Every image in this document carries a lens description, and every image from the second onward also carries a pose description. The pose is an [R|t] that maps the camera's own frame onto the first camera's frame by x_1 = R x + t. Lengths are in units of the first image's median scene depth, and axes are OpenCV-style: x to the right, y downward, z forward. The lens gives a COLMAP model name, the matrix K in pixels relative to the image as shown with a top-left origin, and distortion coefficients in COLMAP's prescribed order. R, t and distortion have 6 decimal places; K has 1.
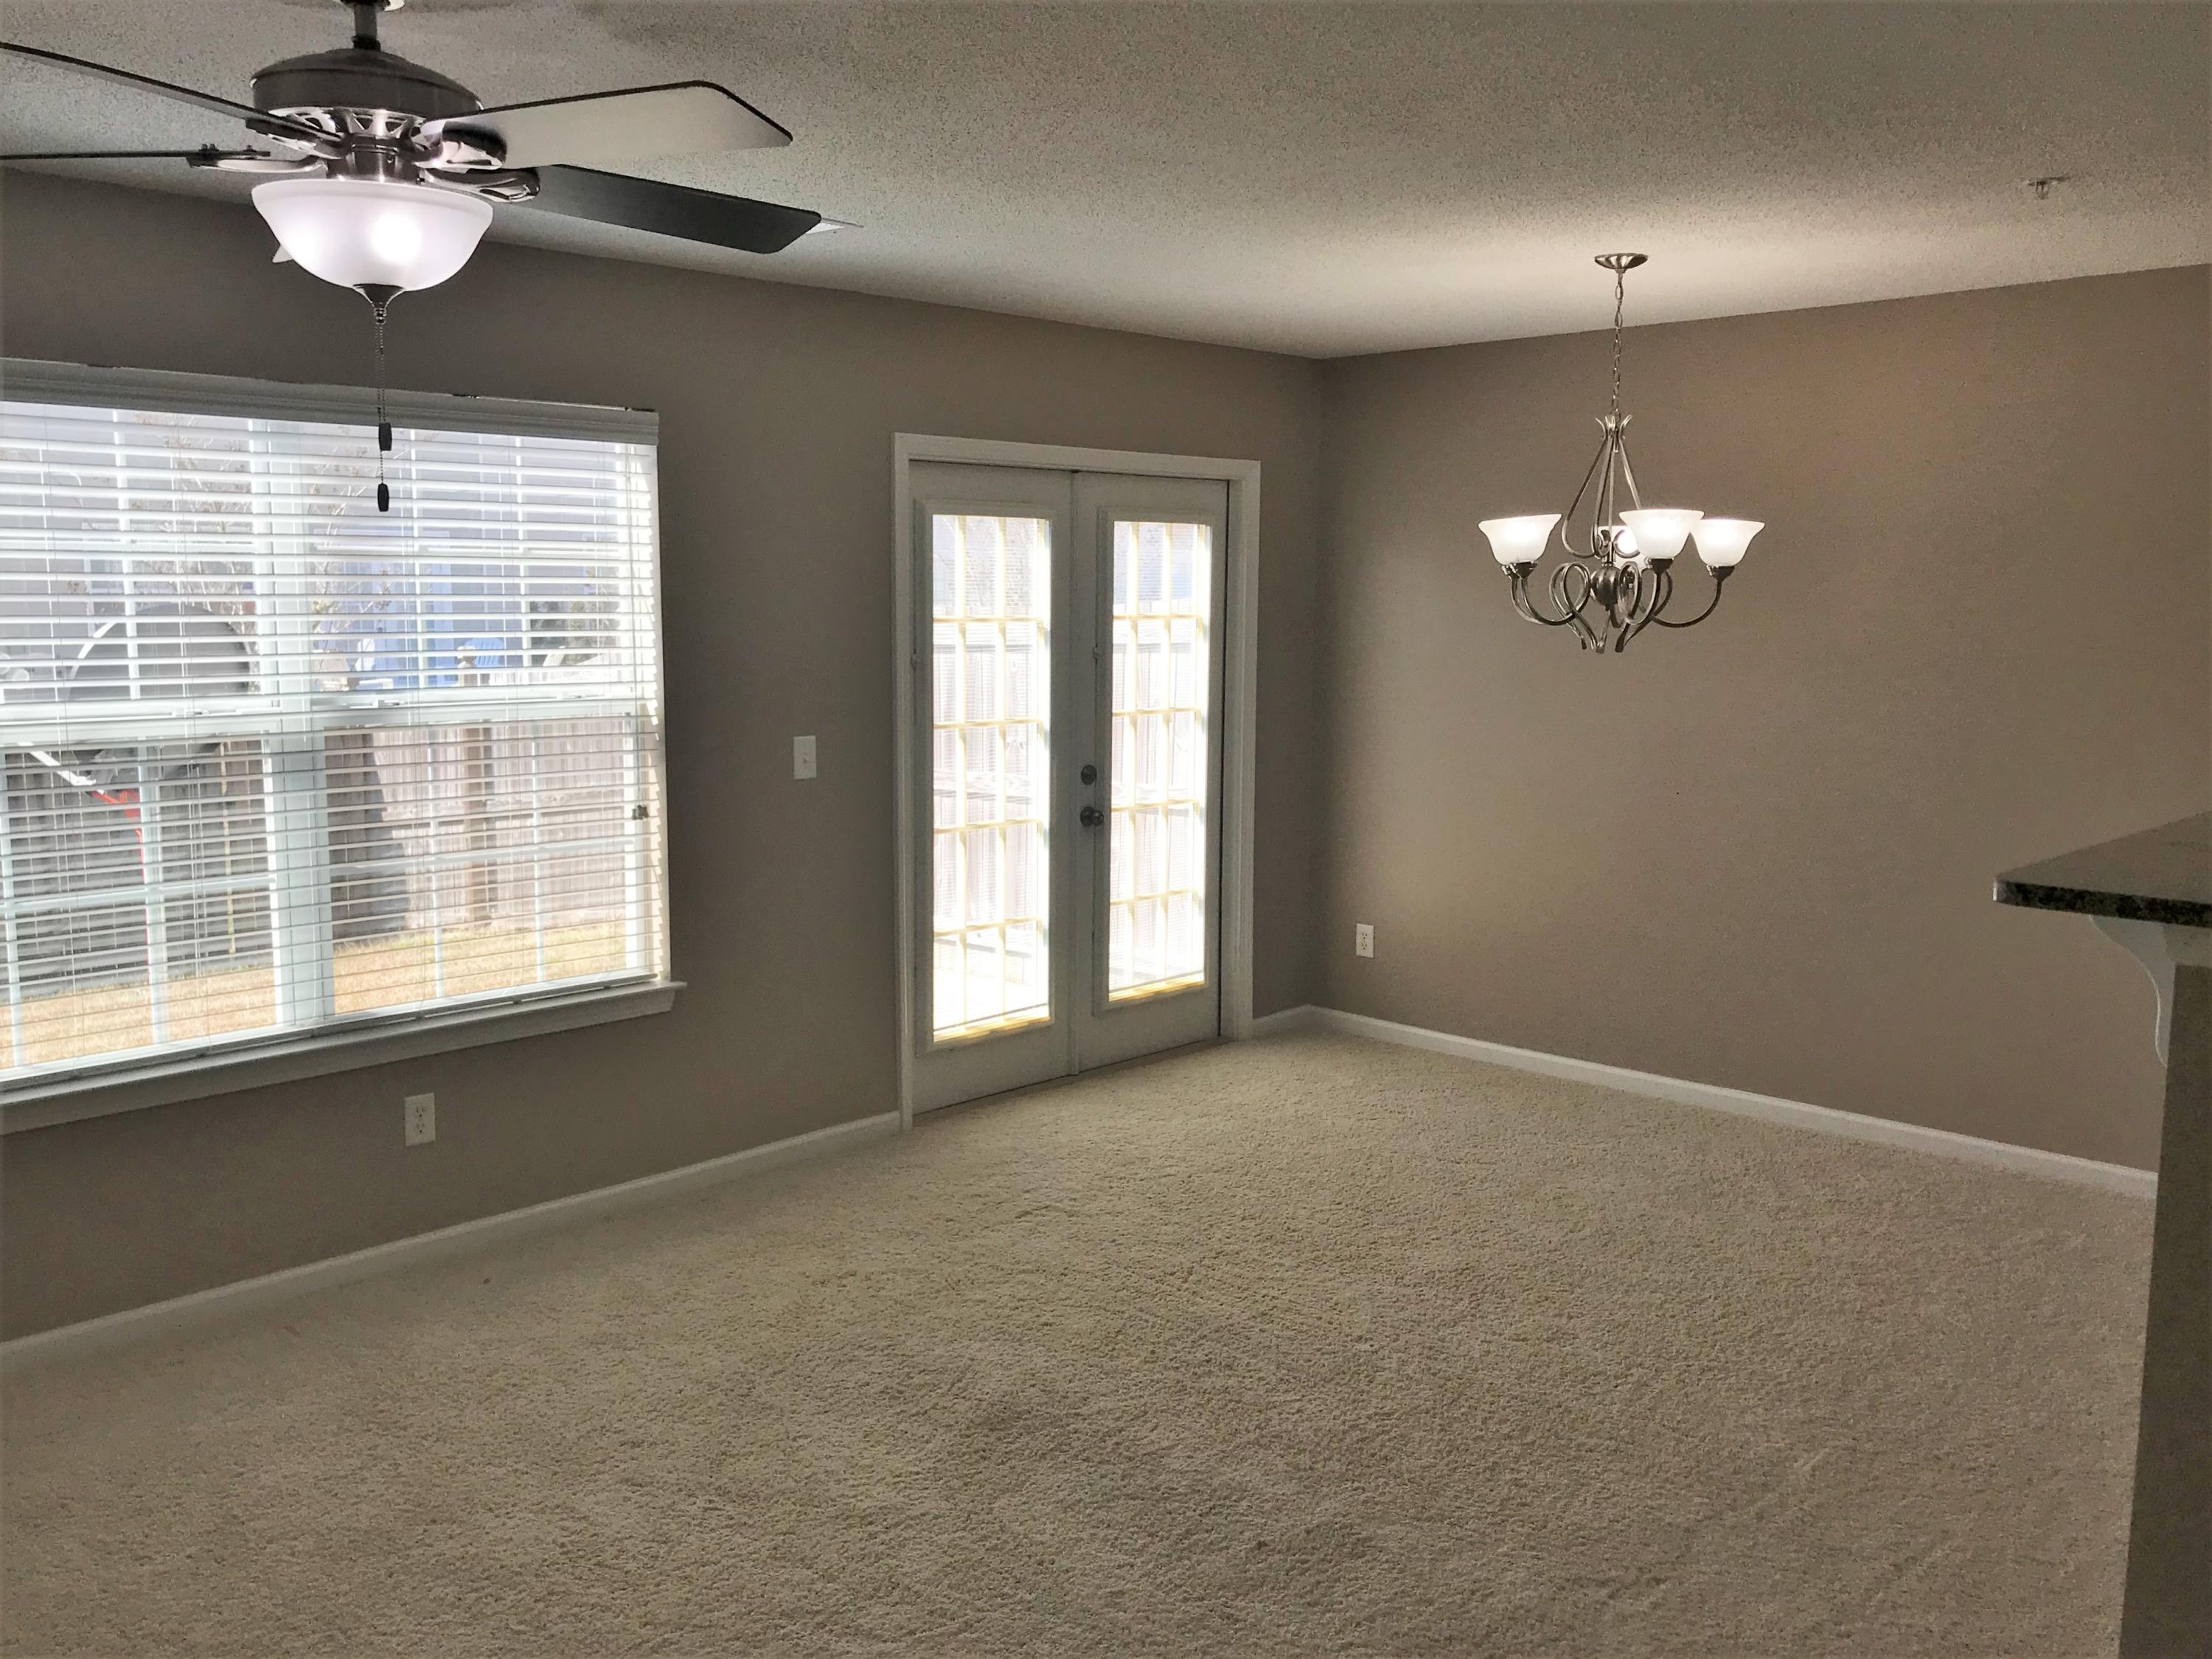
lens RADIAL K [[1811.4, 0, 1099.7], [0, 1811.4, 810.6], [0, 0, 1]] dist [0.033382, -0.039116]
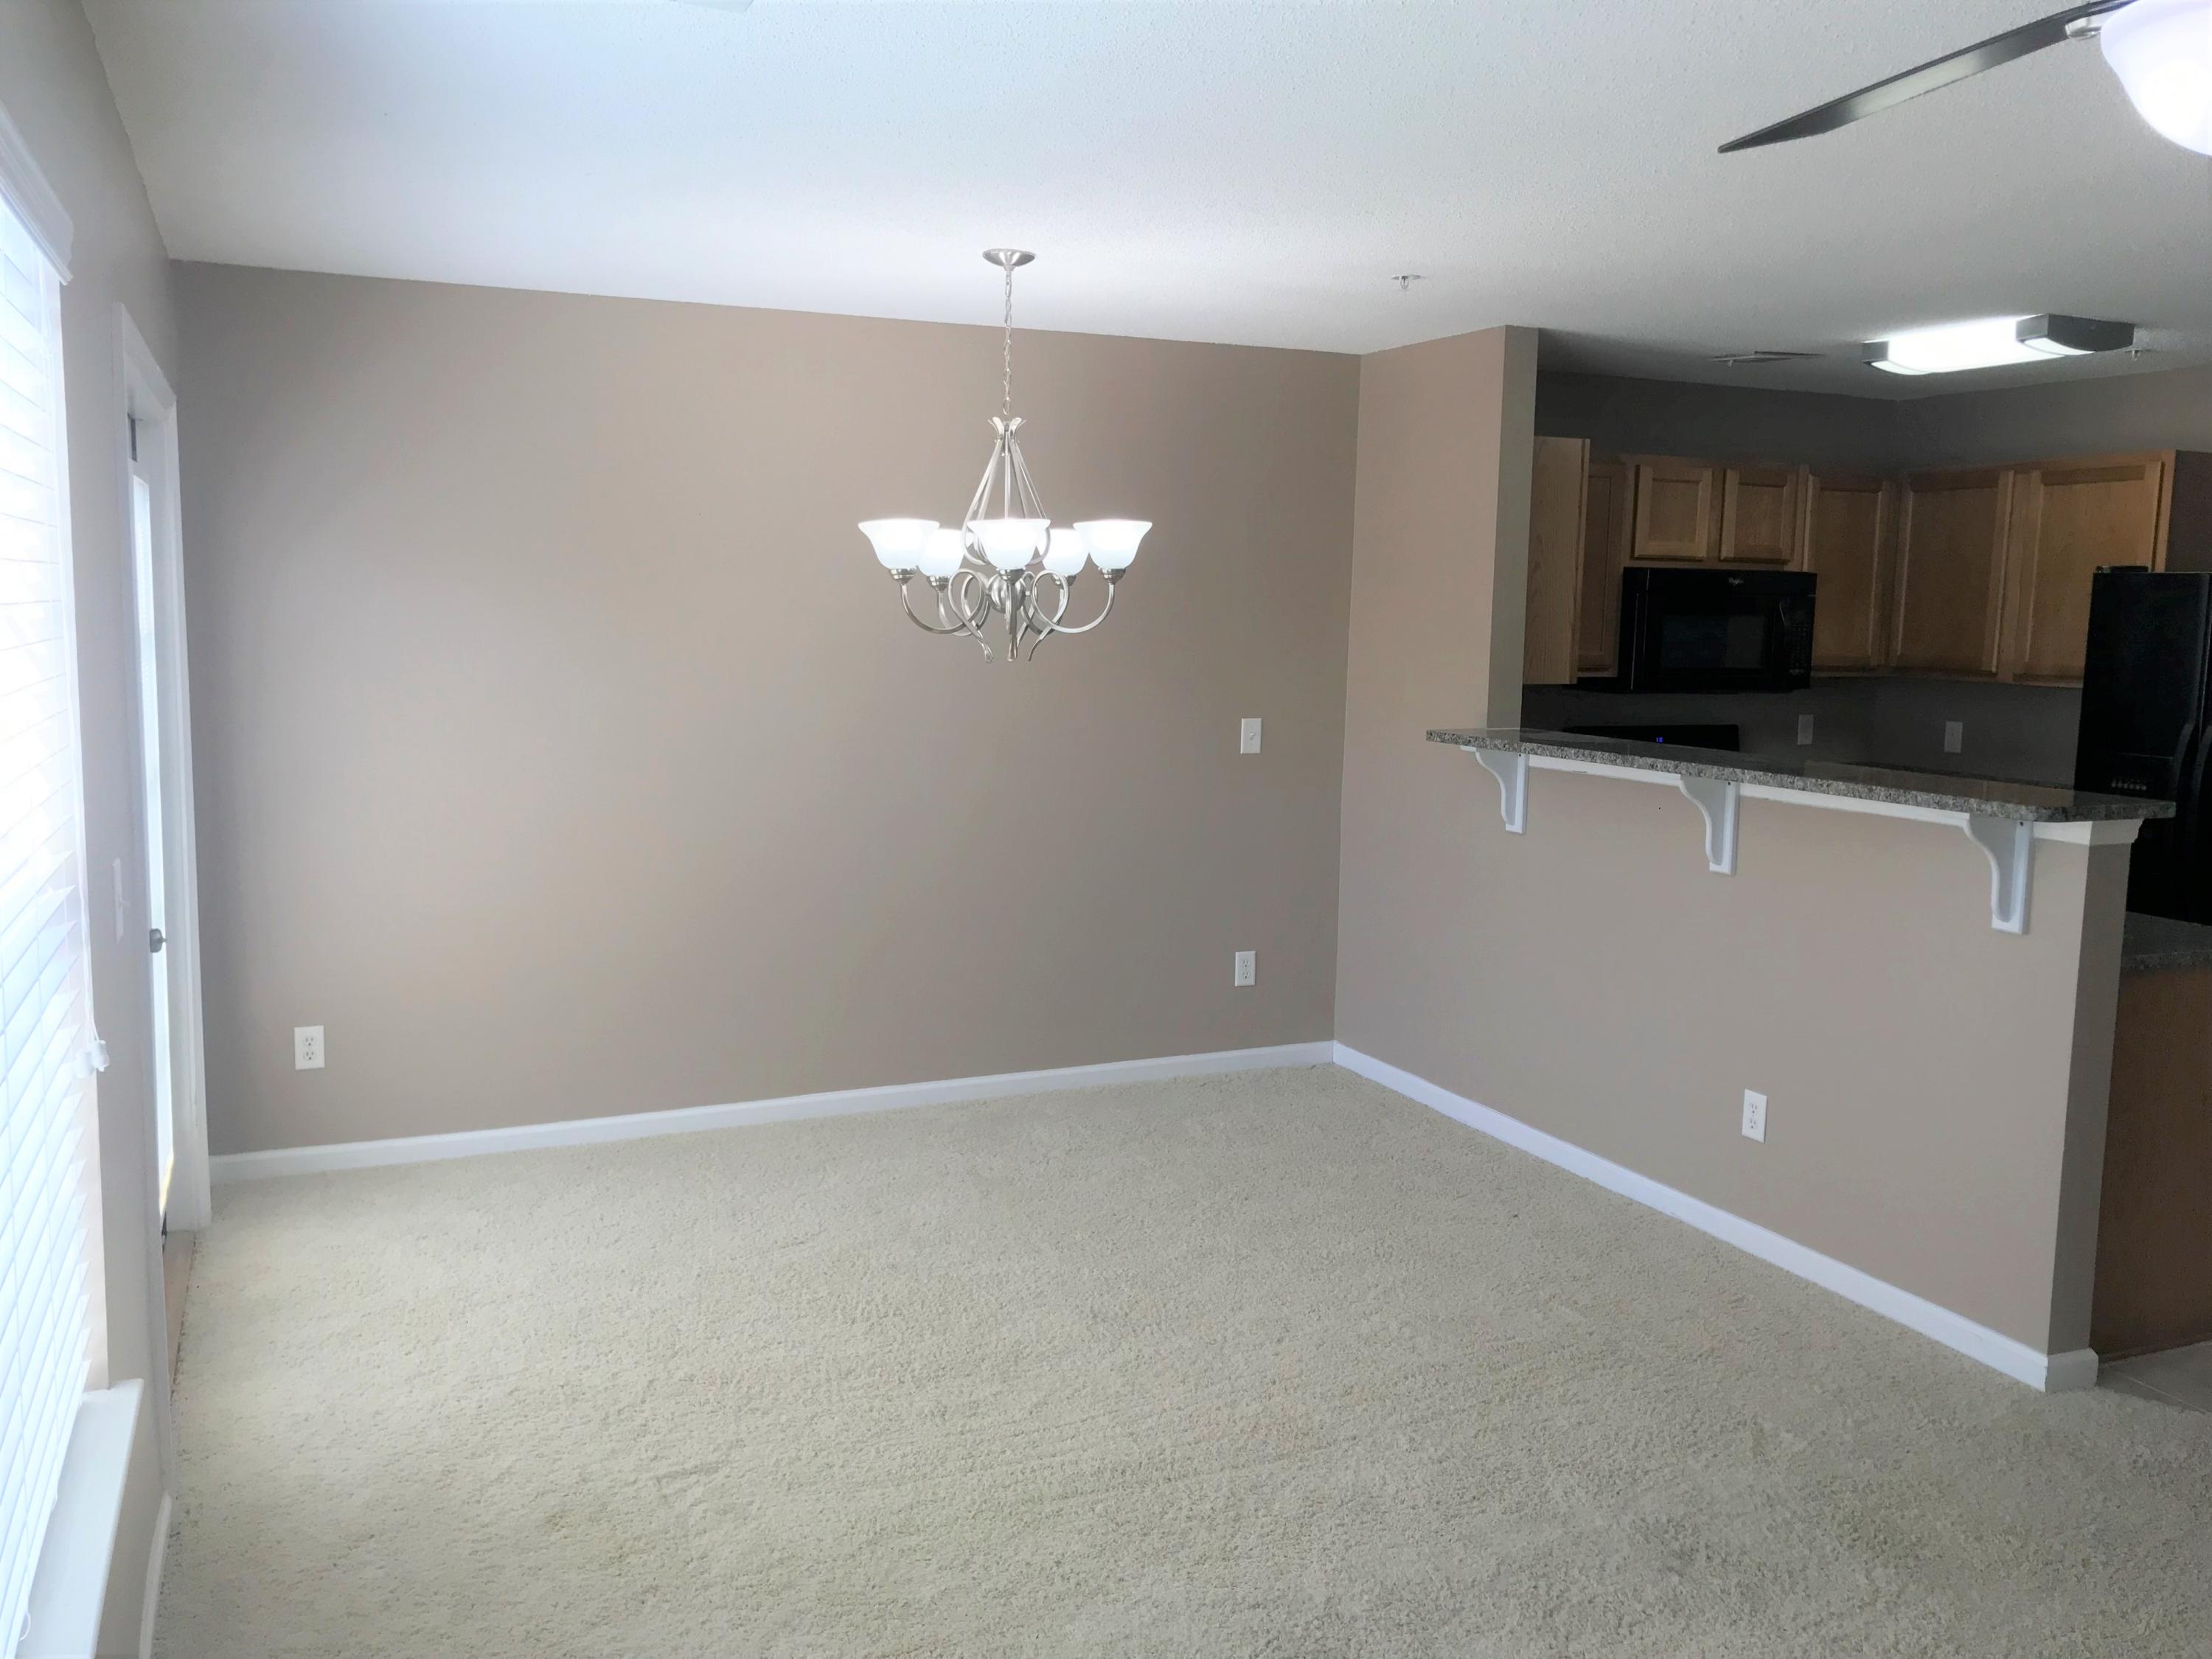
lens RADIAL K [[1811.4, 0, 1087.0], [0, 1811.4, 836.8], [0, 0, 1]] dist [0.033382, -0.039116]
pose [[0.393414, -0.127000, 0.910547, -0.606129], [0.097912, 0.990568, 0.095857, -0.084766], [-0.914133, 0.051442, 0.402138, 0.581307]]
